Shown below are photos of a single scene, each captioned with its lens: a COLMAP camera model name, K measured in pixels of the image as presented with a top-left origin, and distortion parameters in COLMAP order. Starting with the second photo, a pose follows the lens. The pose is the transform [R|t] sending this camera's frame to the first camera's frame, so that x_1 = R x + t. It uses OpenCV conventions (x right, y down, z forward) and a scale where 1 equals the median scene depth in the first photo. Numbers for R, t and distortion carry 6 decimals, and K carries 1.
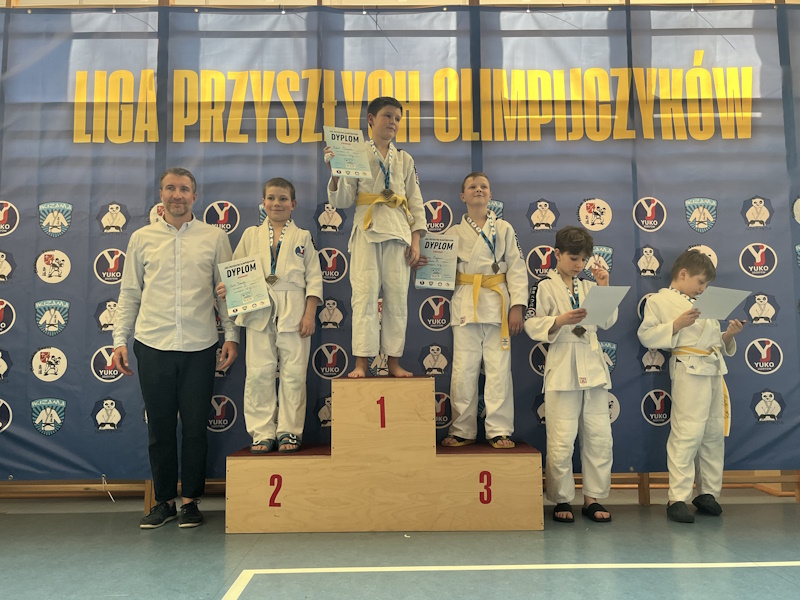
lens RADIAL K [[714.0, 0, 403.3], [0, 714.0, 300.8], [0, 0, 1]] dist [0.003336, 0.017103]
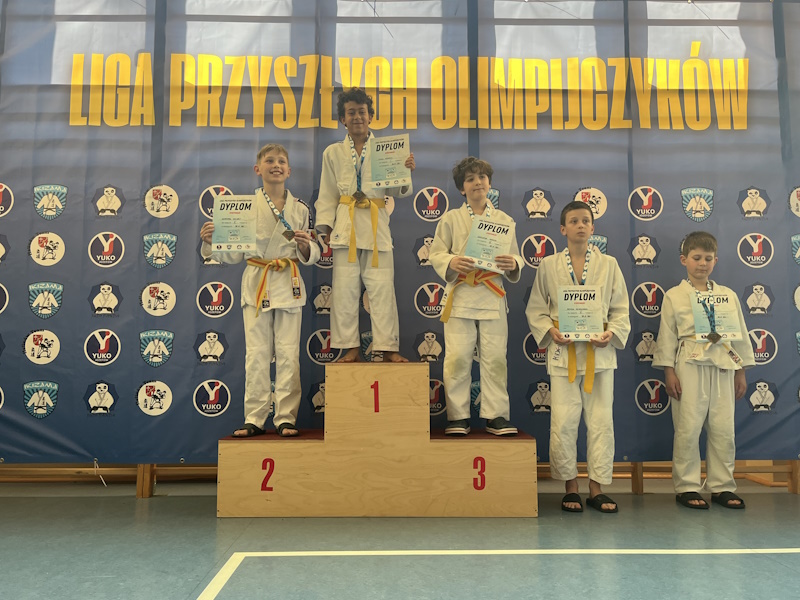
lens RADIAL K [[693.5, 0, 400.0], [0, 693.5, 300.0], [0, 0, 1]] dist [0.012278, -0.002784]
pose [[0.999927, 0.010753, 0.005583, -0.002905], [-0.010747, 0.999942, -0.001095, 0.018585], [-0.005594, 0.001035, 0.999984, 0.028291]]
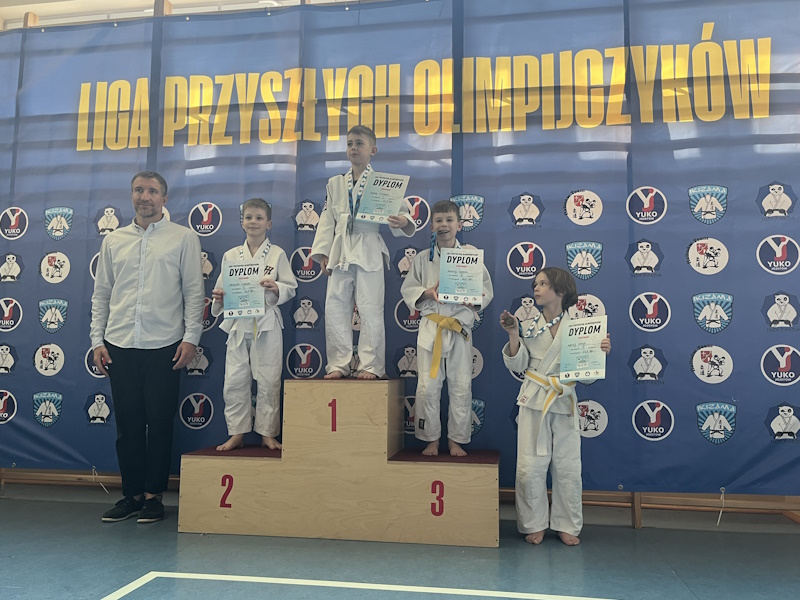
lens RADIAL K [[692.0, 0, 389.7], [0, 692.0, 291.8], [0, 0, 1]] dist [0.016686, 0.004777]
pose [[0.983370, -0.000259, -0.181616, 0.183679], [-0.001912, 0.999929, -0.011778, -0.000687], [0.181606, 0.011930, 0.983299, 0.073095]]
